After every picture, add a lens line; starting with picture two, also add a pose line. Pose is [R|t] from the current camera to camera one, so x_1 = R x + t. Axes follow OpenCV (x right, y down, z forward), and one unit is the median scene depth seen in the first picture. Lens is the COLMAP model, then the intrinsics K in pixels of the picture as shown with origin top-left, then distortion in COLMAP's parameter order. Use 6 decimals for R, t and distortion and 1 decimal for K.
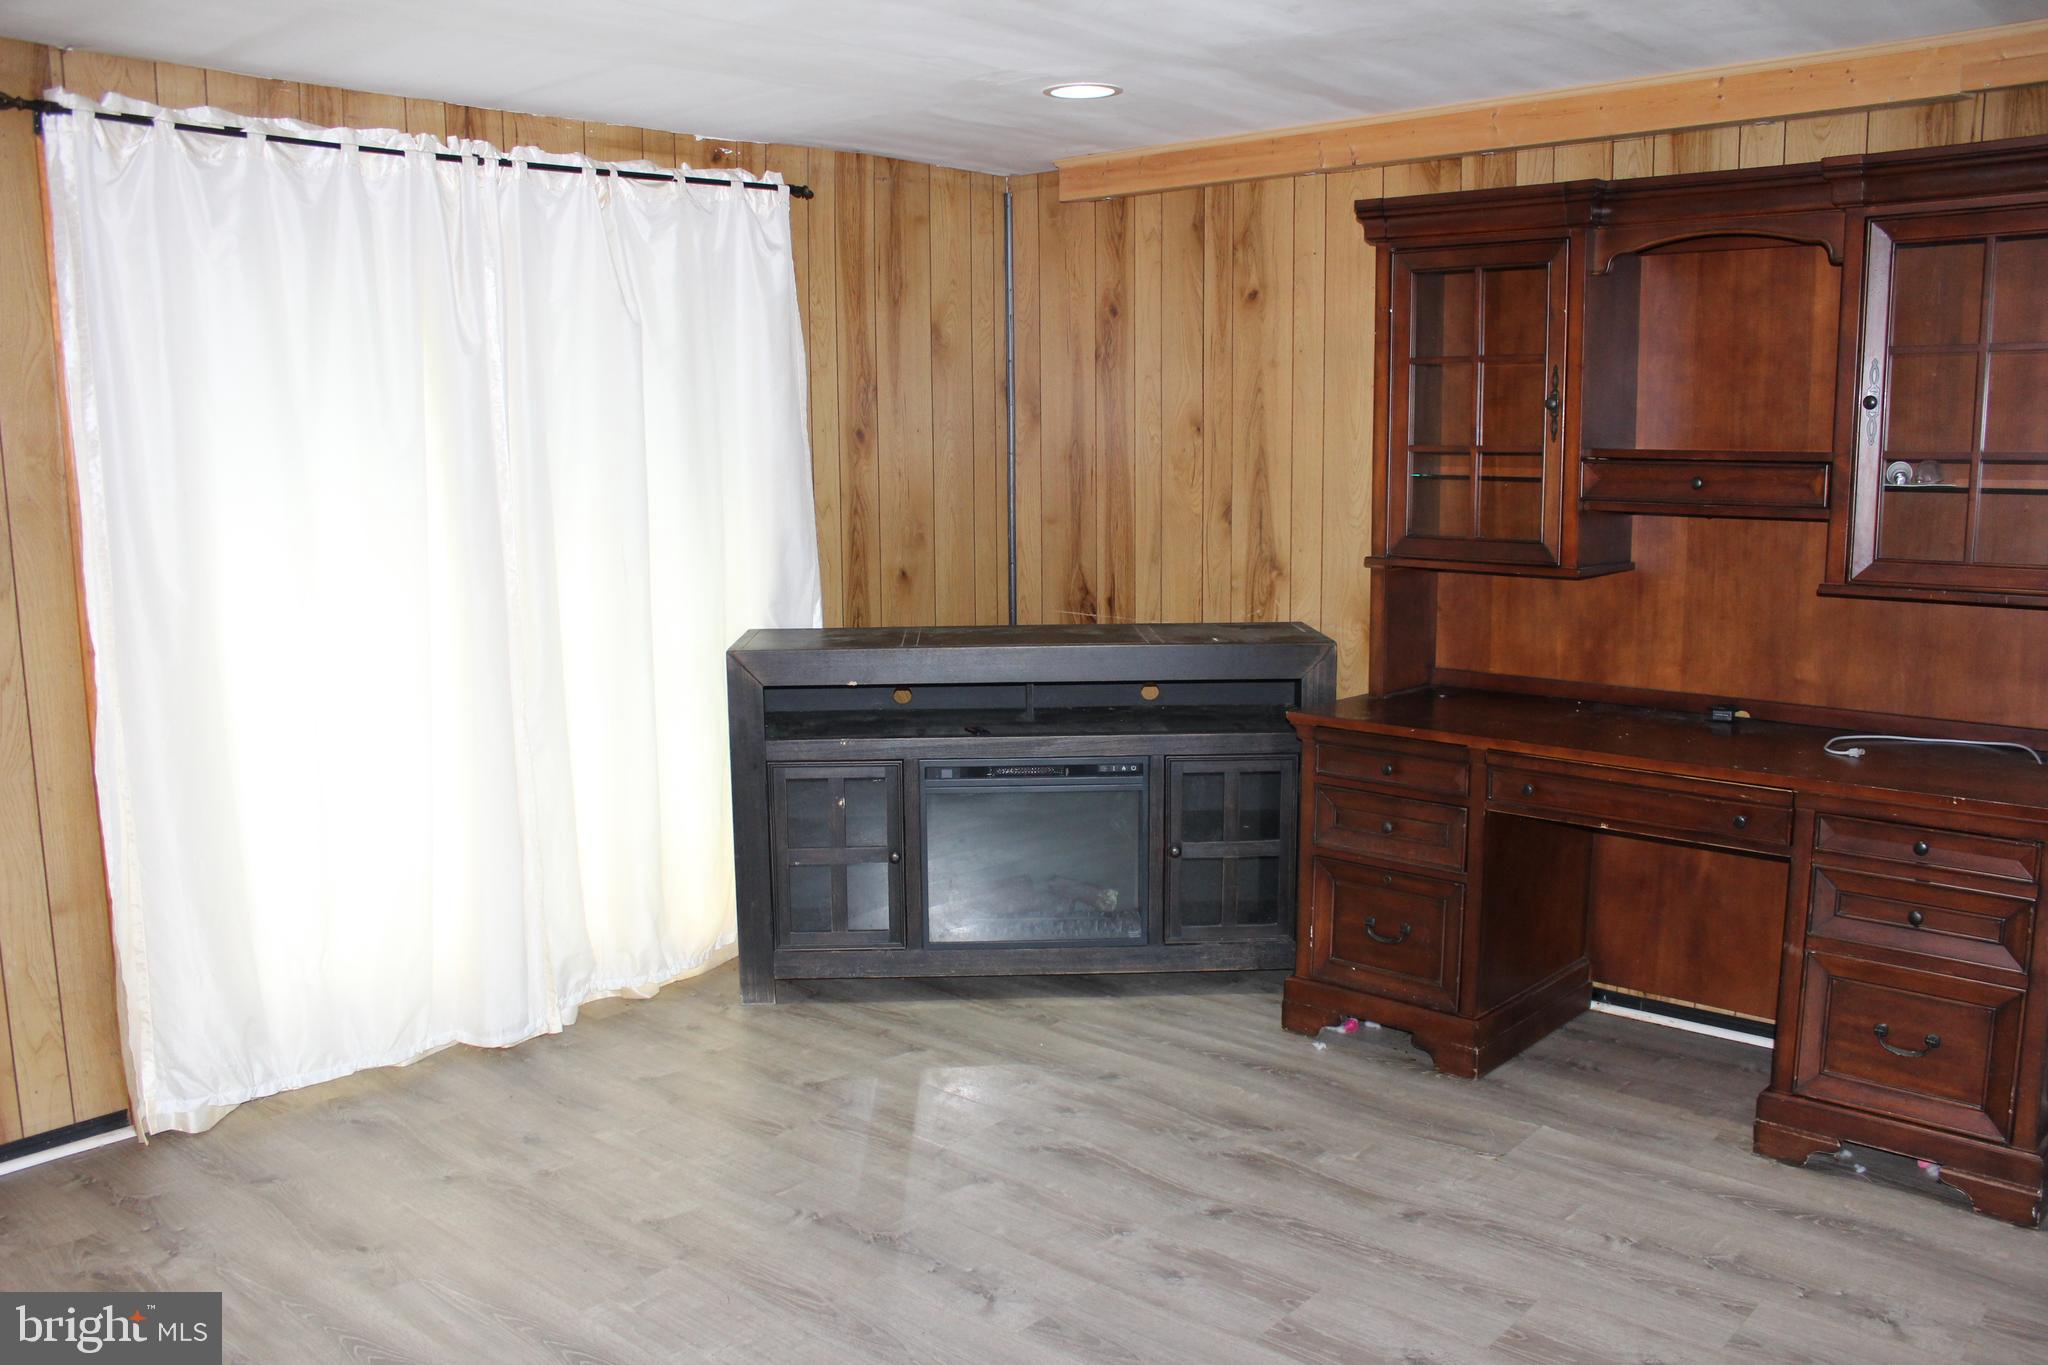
lens RADIAL K [[1672.8, 0, 1015.1], [0, 1672.8, 701.8], [0, 0, 1]] dist [-0.170829, 0.146303]
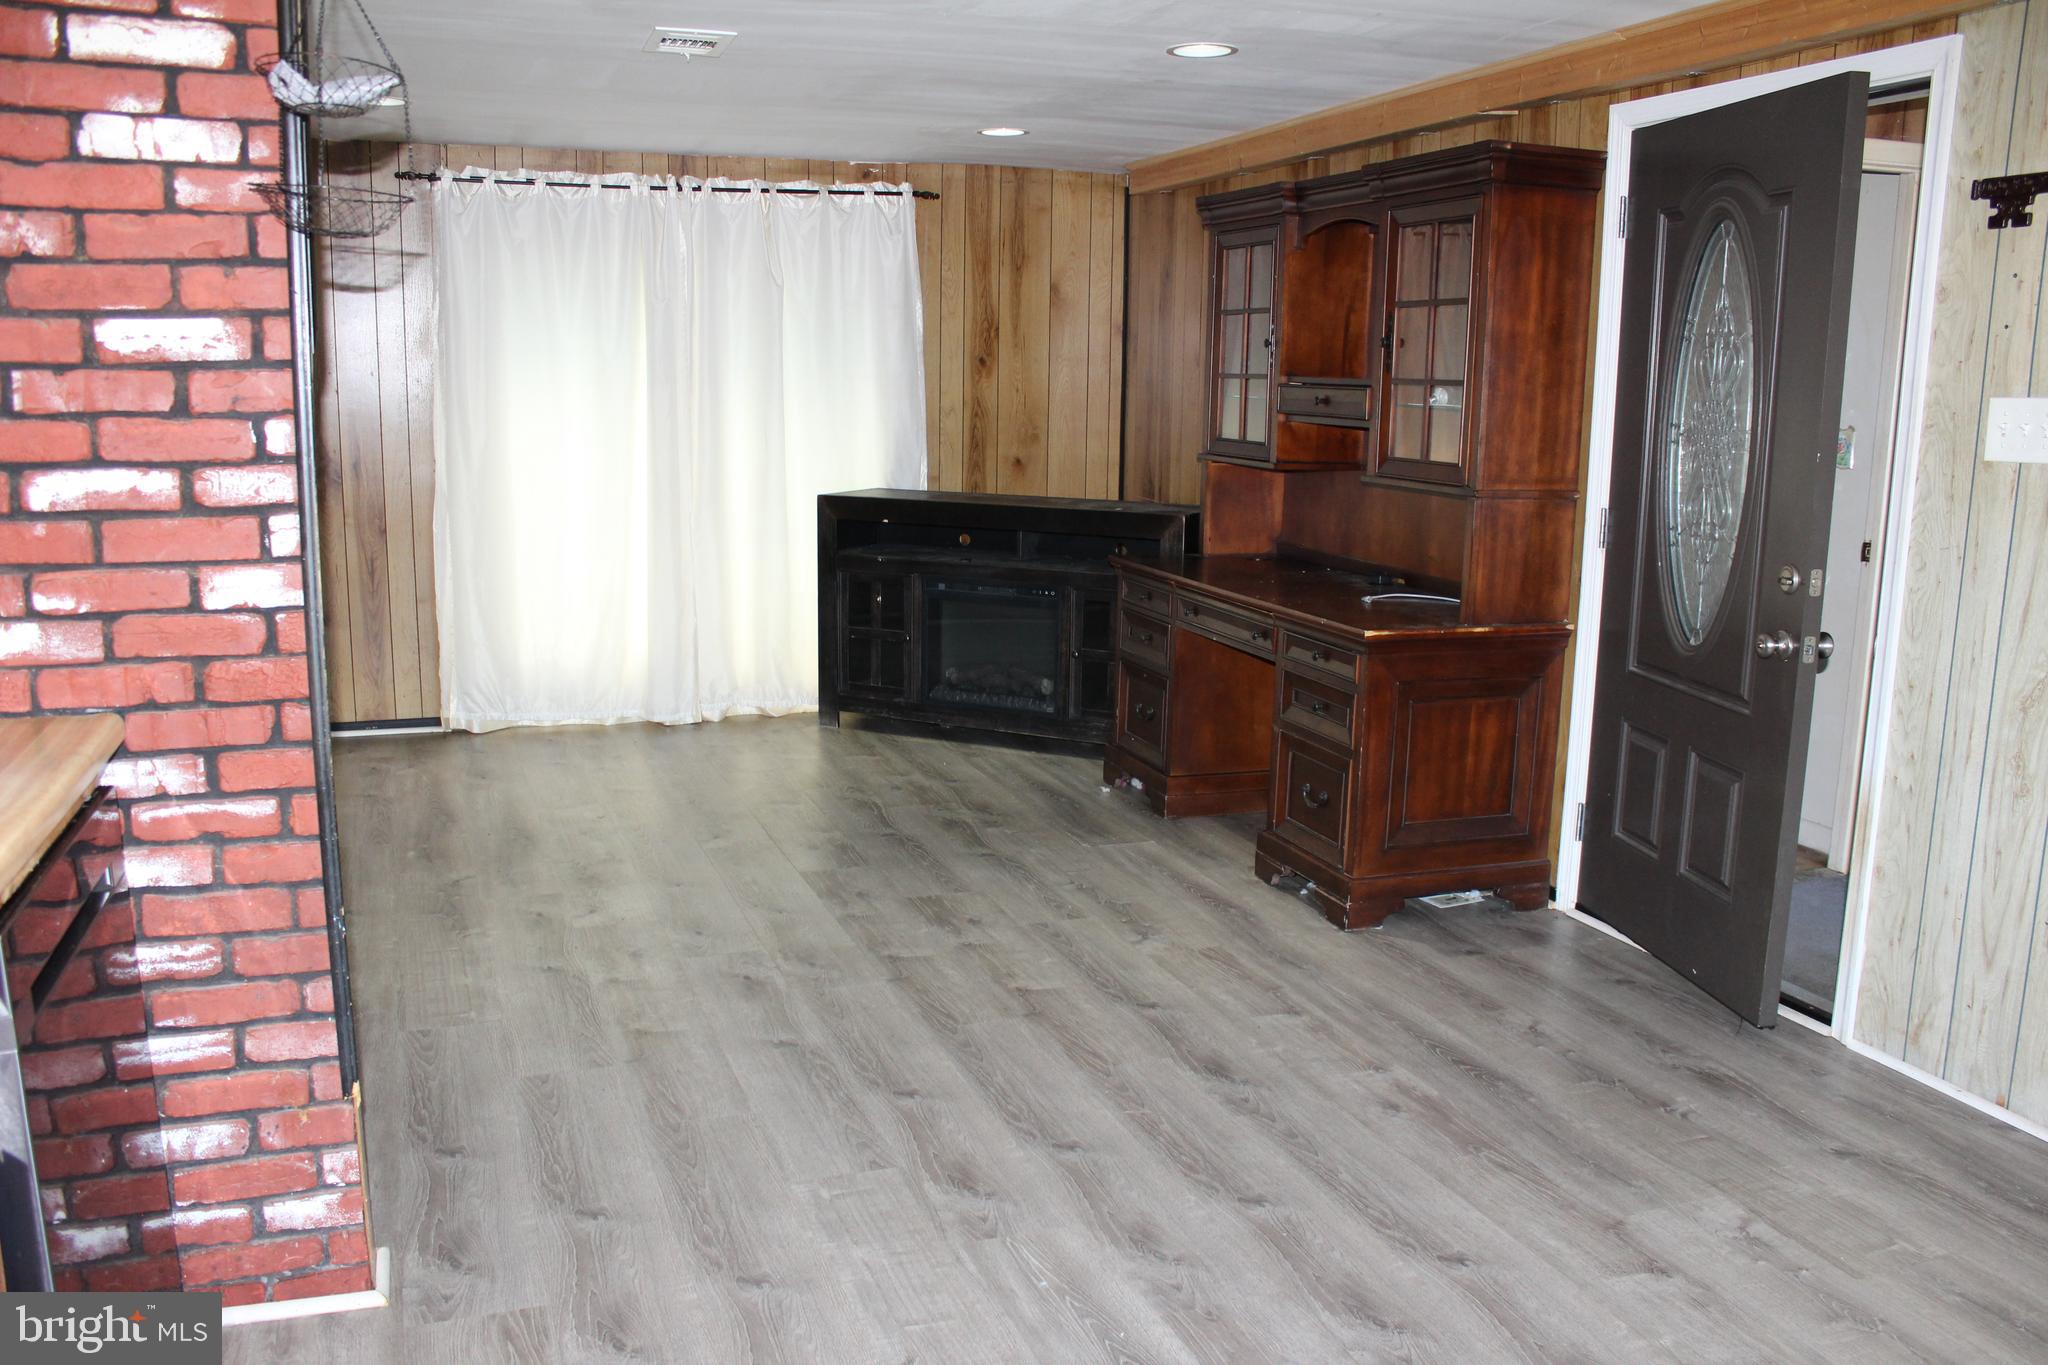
lens RADIAL K [[1672.8, 0, 1015.1], [0, 1672.8, 701.8], [0, 0, 1]] dist [-0.170829, 0.146303]
pose [[0.874683, 0.113736, -0.471161, 0.716552], [-0.100514, 0.993511, 0.053229, 0.058538], [0.474158, 0.000799, 0.880439, -0.279244]]
